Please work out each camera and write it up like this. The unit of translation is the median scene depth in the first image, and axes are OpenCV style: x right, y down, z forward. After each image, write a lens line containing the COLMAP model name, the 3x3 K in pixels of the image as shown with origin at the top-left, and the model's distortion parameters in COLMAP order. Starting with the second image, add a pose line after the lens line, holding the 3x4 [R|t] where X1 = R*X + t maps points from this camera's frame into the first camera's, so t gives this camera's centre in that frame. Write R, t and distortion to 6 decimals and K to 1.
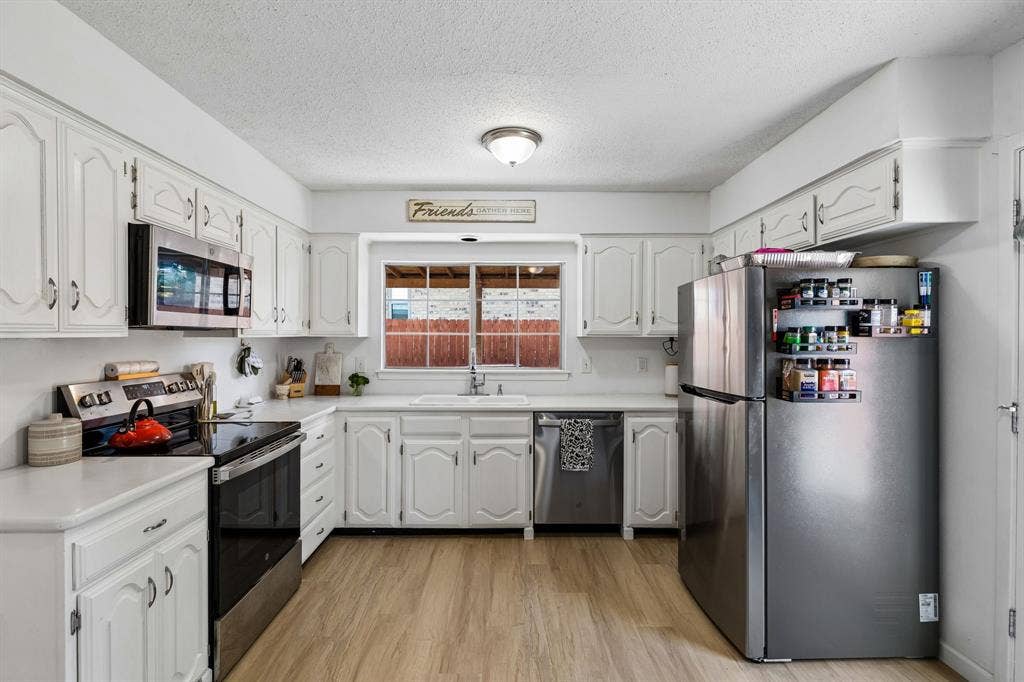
lens RADIAL K [[478.5, 0, 516.1], [0, 478.5, 338.3], [0, 0, 1]] dist [0.000142, -0.002896]
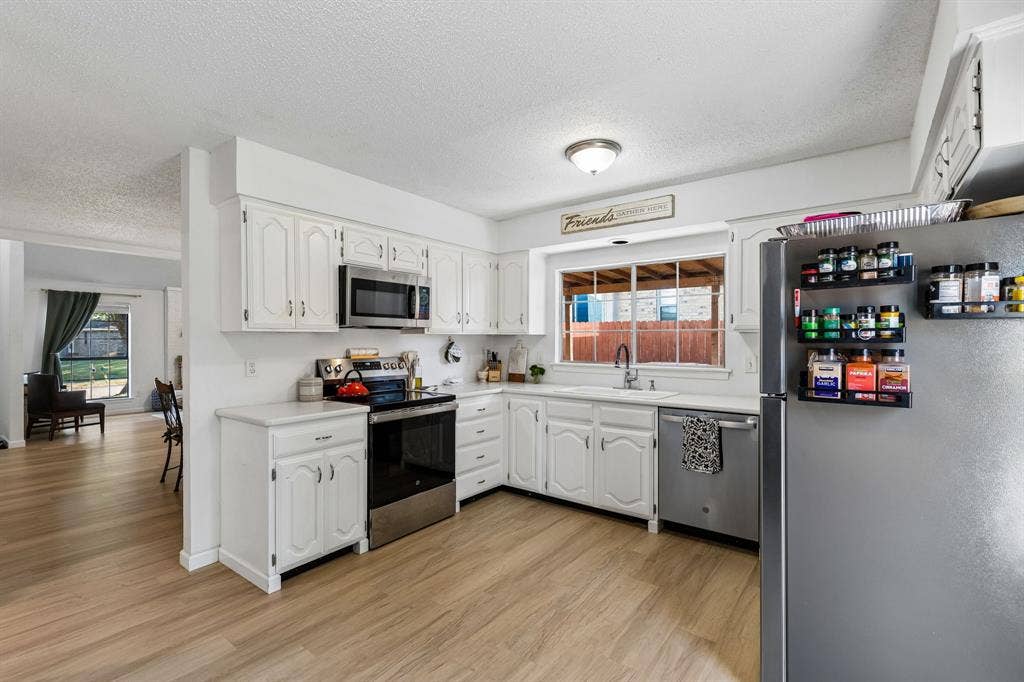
lens RADIAL K [[478.5, 0, 522.5], [0, 478.5, 340.6], [0, 0, 1]] dist [0.000142, -0.002896]
pose [[0.786895, -0.003181, -0.617079, 0.477127], [-0.001012, 0.999979, -0.006445, 0.024112], [0.617086, 0.005696, 0.786875, 0.035699]]
